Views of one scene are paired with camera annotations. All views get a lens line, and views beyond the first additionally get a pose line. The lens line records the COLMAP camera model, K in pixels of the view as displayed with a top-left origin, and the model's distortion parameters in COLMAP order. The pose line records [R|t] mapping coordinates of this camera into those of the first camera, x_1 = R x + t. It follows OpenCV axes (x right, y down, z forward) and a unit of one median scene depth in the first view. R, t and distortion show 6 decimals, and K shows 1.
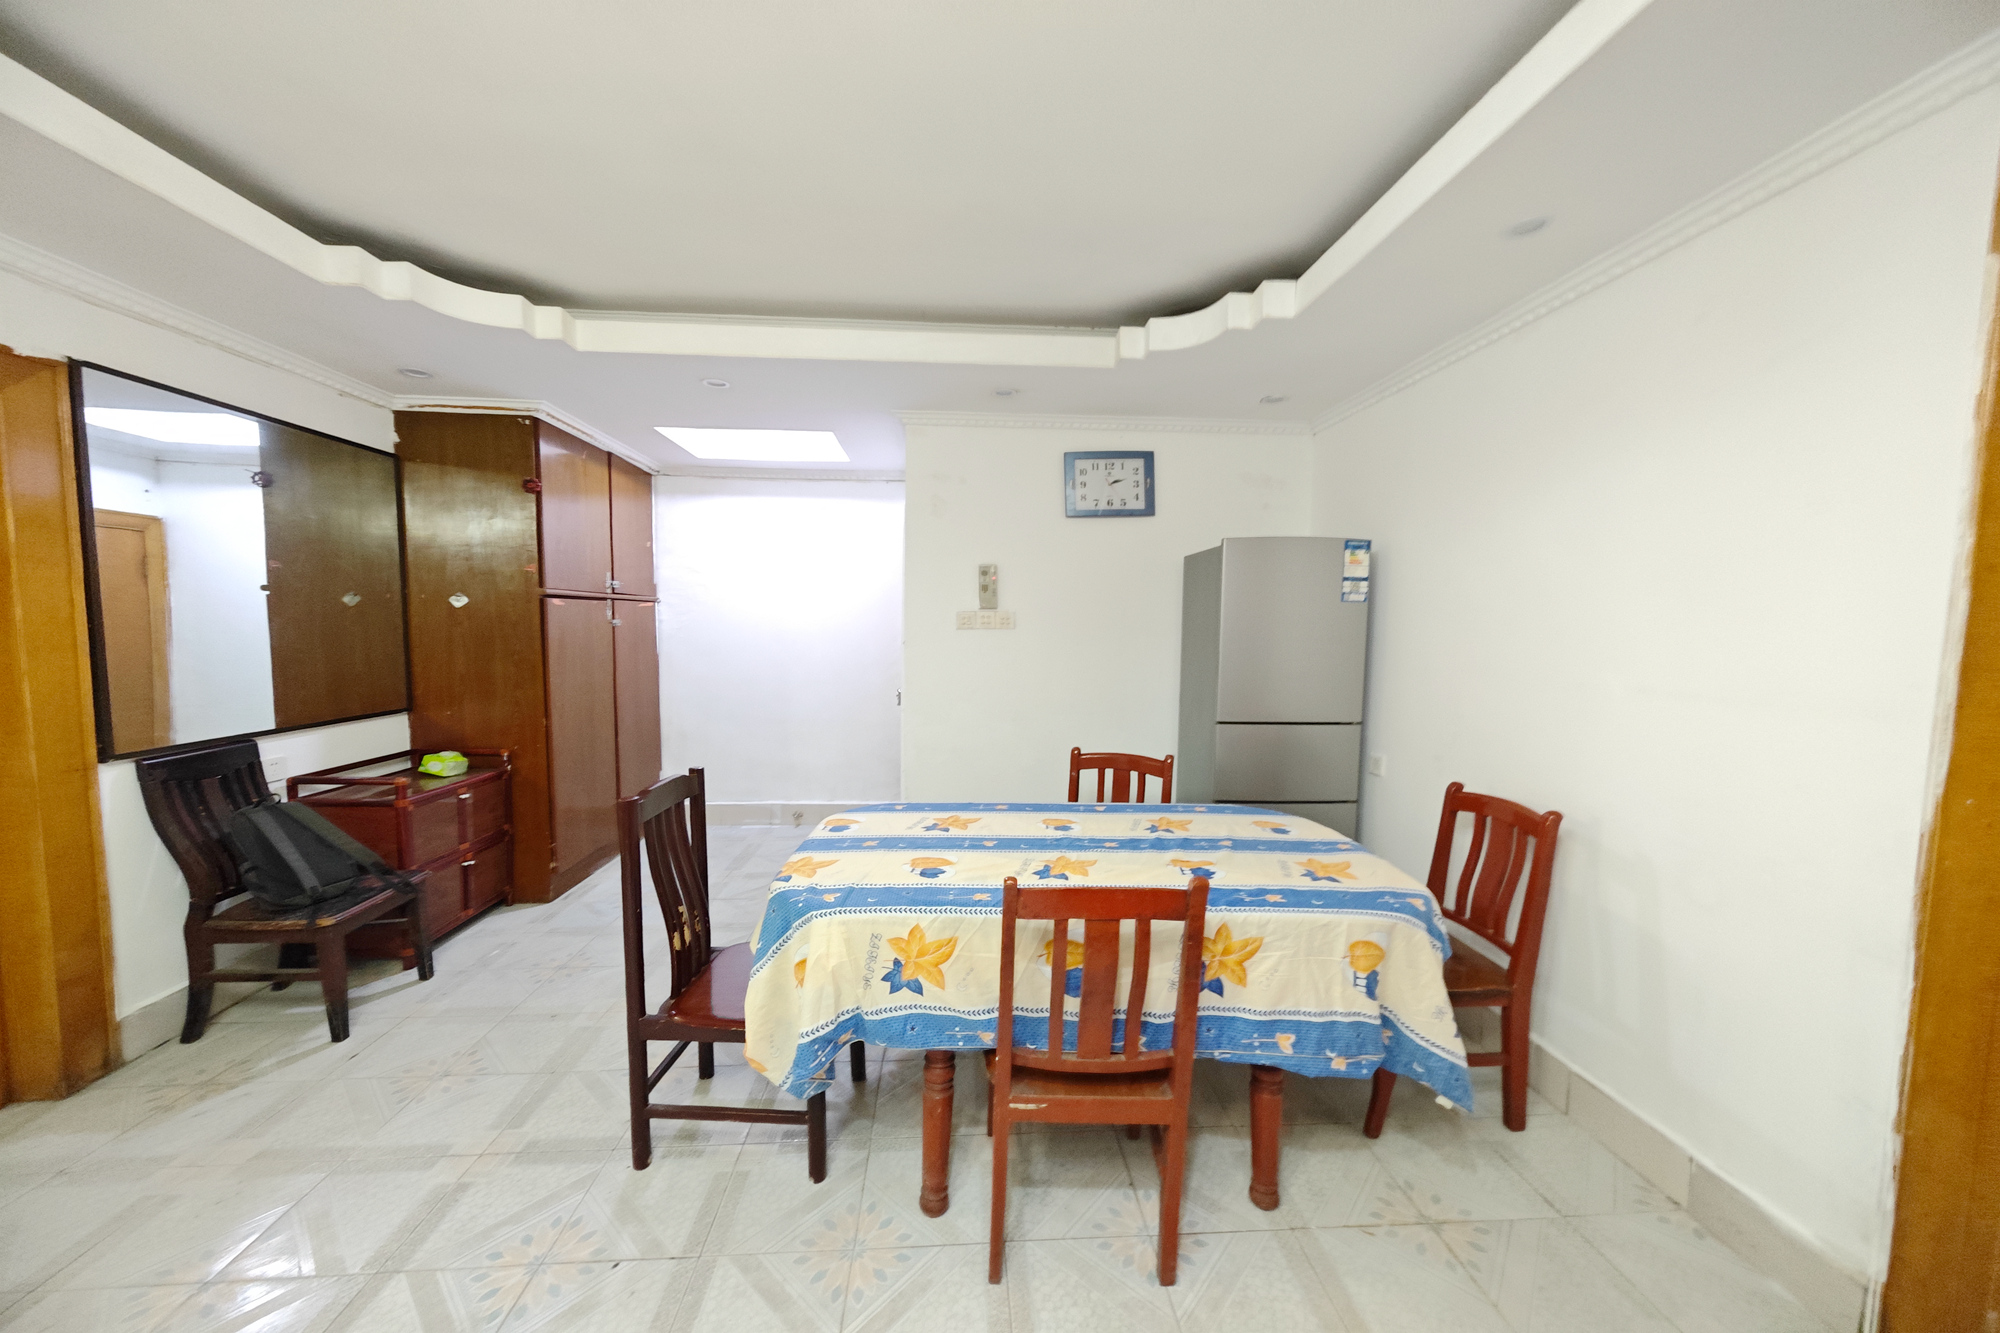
lens RADIAL K [[704.6, 0, 999.3], [0, 704.6, 673.3], [0, 0, 1]] dist [-0.001641, 0.000173]
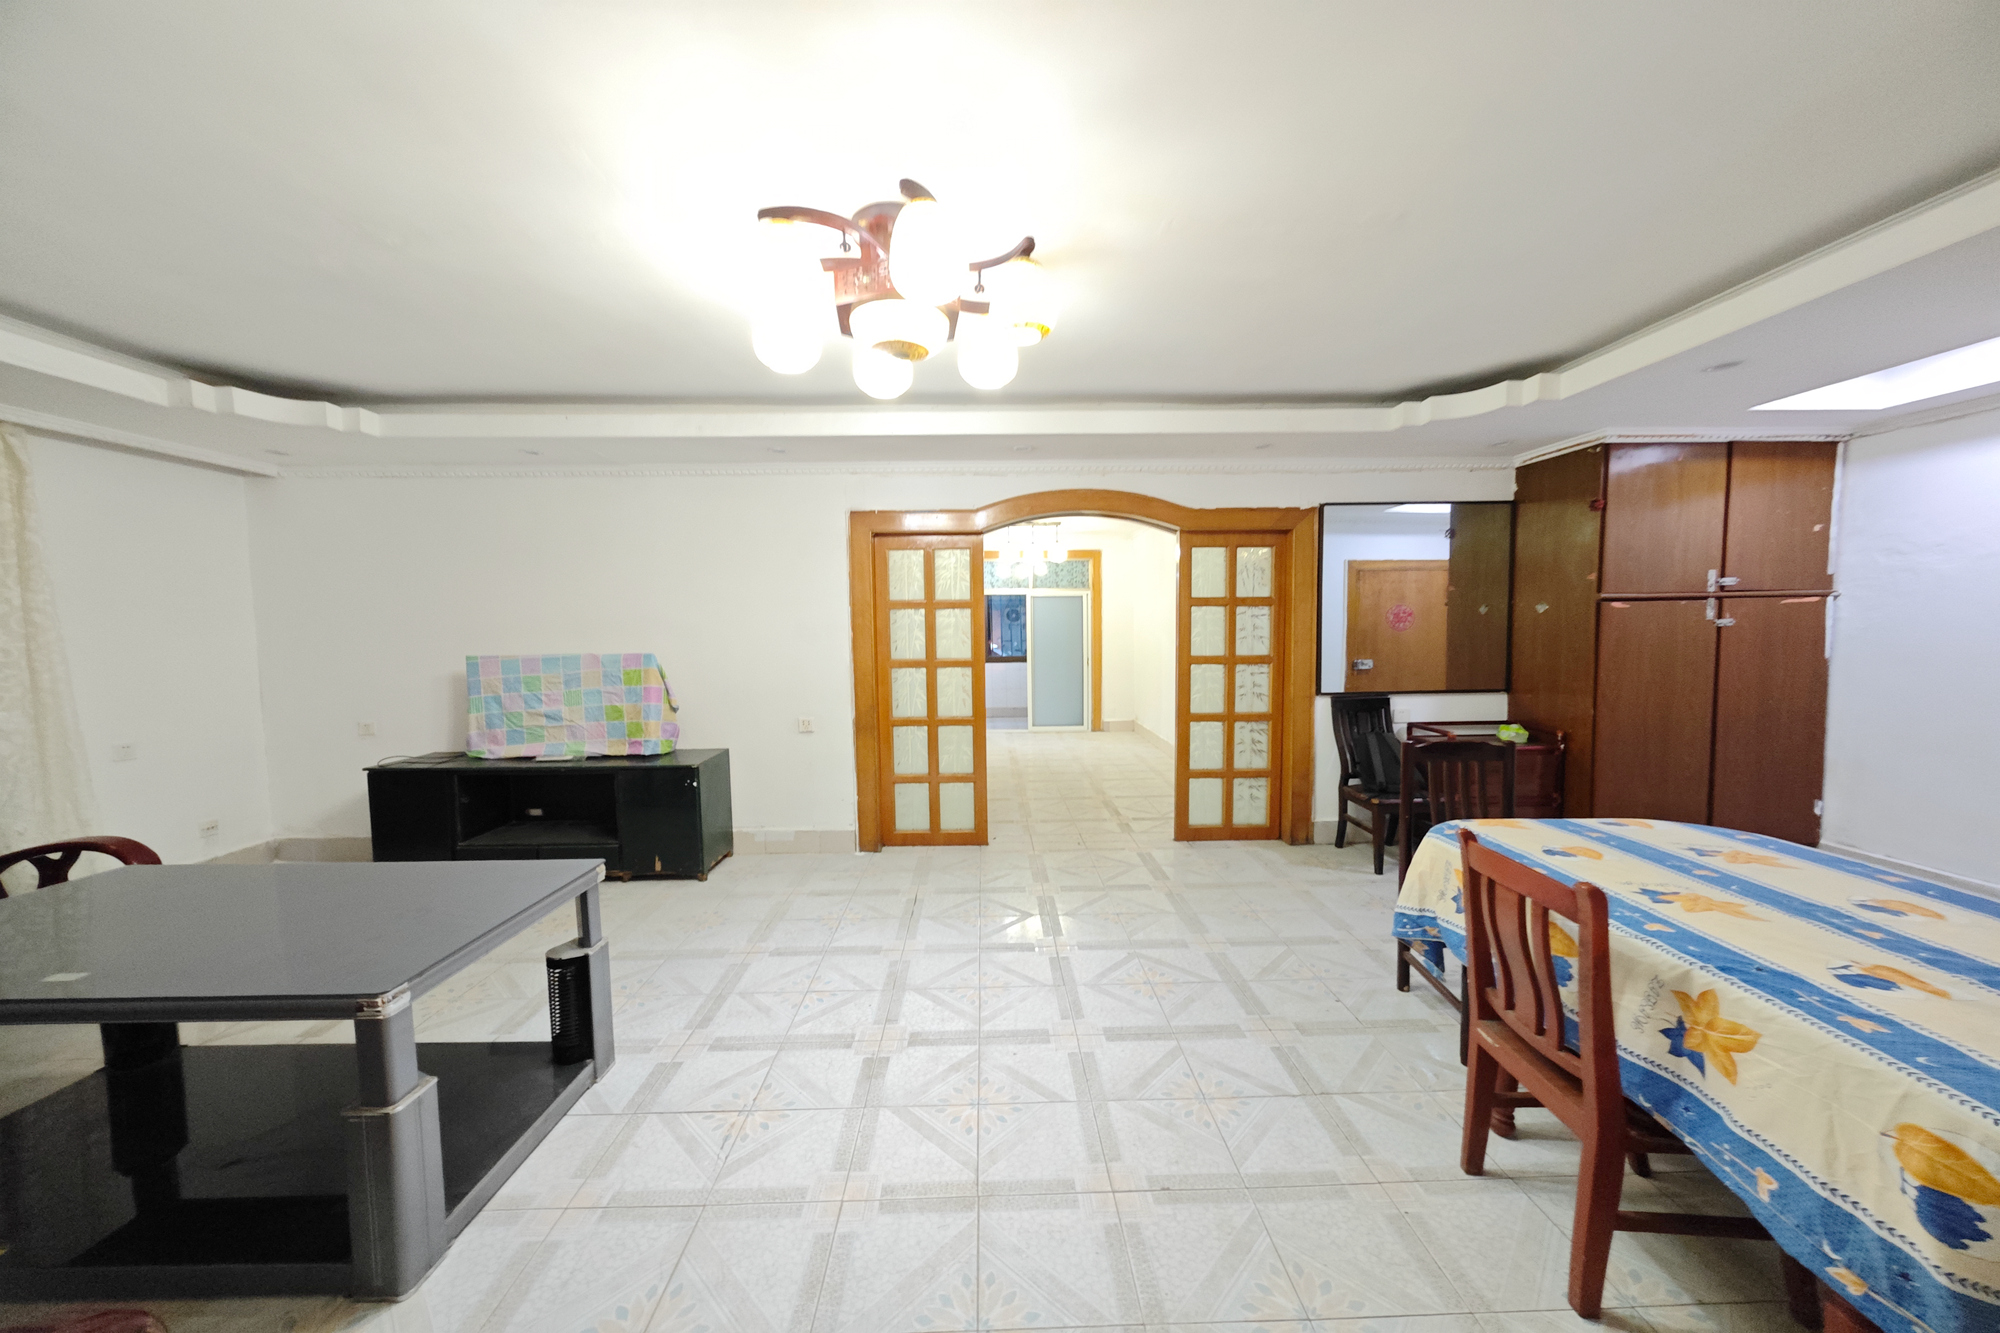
lens RADIAL K [[704.6, 0, 999.3], [0, 704.6, 673.3], [0, 0, 1]] dist [-0.001641, 0.000173]
pose [[-0.042481, 0.054955, -0.997585, 0.776810], [-0.057360, 0.996705, 0.057349, -0.004238], [0.997449, 0.059658, -0.039189, 0.132885]]
